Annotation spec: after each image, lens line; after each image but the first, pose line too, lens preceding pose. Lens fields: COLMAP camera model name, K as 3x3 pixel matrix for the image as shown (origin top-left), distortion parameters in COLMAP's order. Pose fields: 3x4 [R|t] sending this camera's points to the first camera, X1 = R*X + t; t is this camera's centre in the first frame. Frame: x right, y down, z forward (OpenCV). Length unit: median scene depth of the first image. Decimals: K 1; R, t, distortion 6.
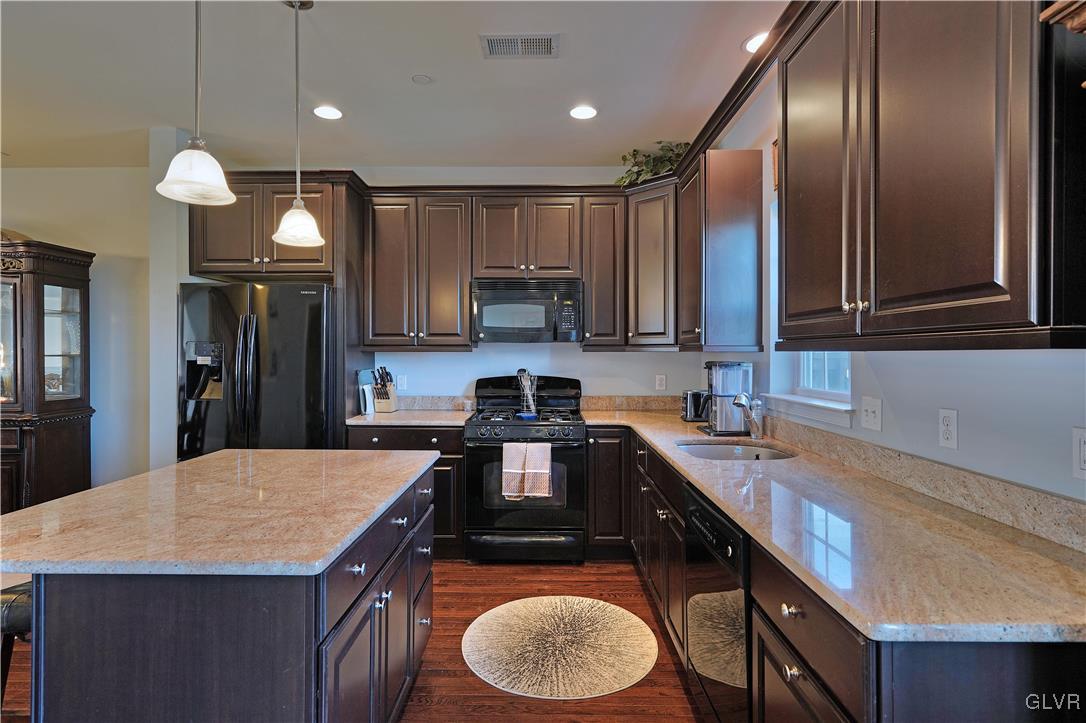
lens RADIAL K [[553.8, 0, 545.0], [0, 553.8, 352.2], [0, 0, 1]] dist [0.003294, -0.000105]
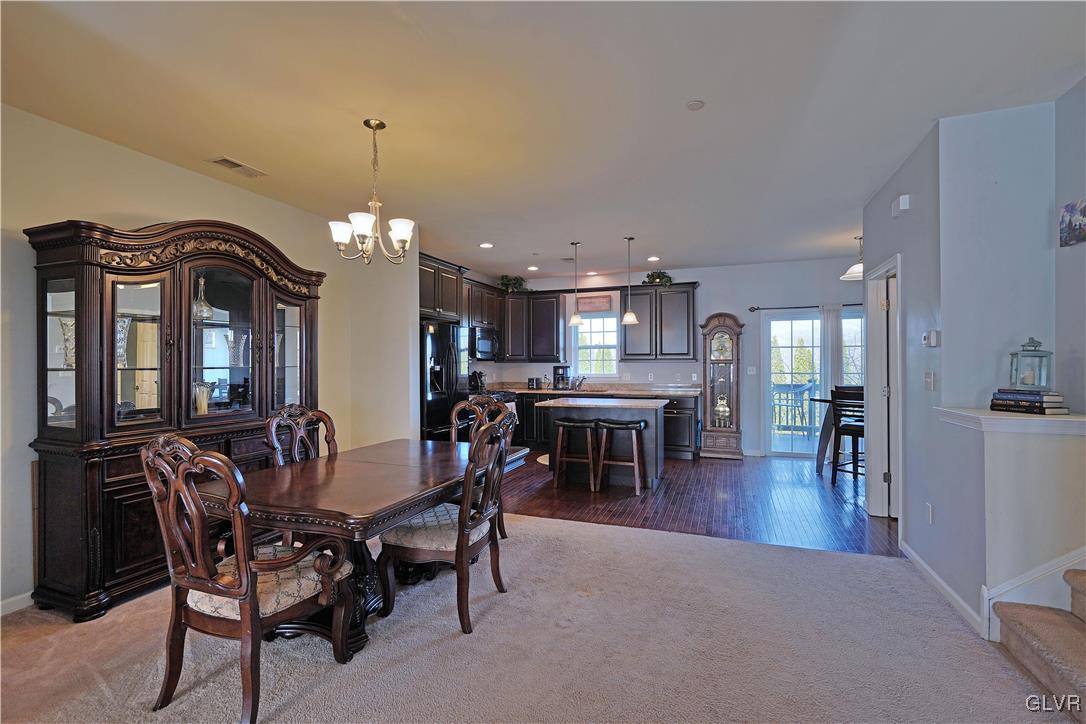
lens RADIAL K [[495.8, 0, 535.7], [0, 495.8, 364.0], [0, 0, 1]] dist [0.001444, 0.001409]
pose [[0.335363, -0.004388, 0.942079, -1.799704], [0.006114, 0.999978, 0.002482, -0.000484], [-0.942069, 0.004928, 0.335382, 0.202669]]
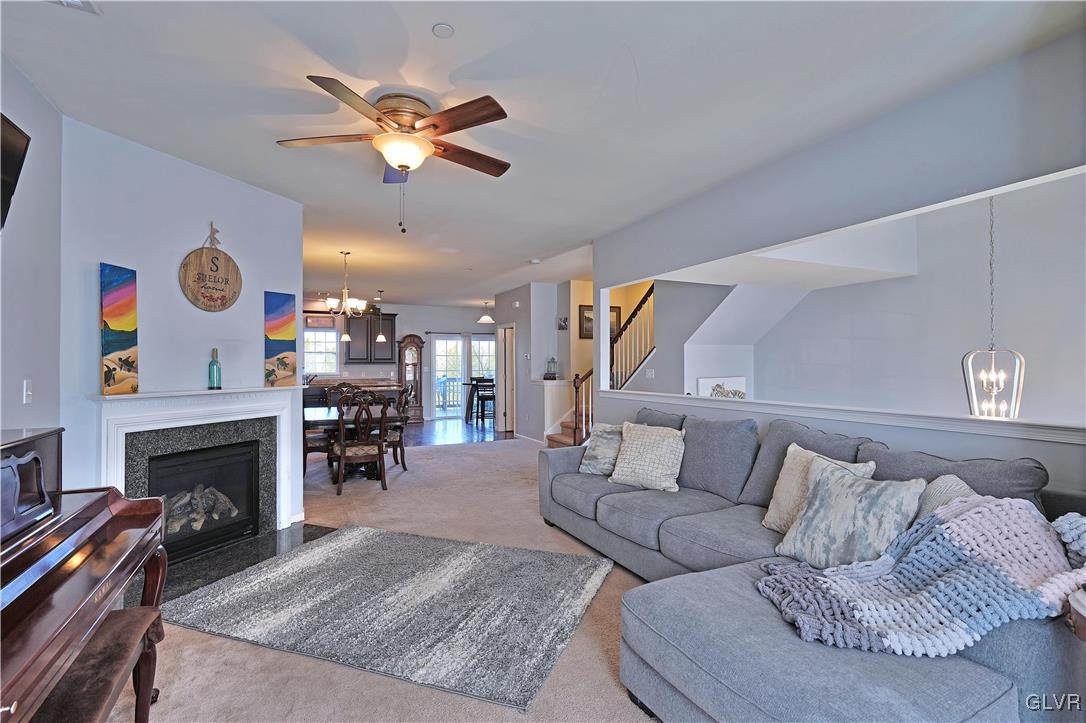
lens RADIAL K [[495.8, 0, 541.9], [0, 495.8, 361.9], [0, 0, 1]] dist [0.001444, 0.001409]
pose [[-0.452392, 0.003303, 0.891813, -2.901289], [0.002678, 0.999994, -0.002345, -0.004866], [-0.891815, 0.001327, -0.452398, 0.845853]]
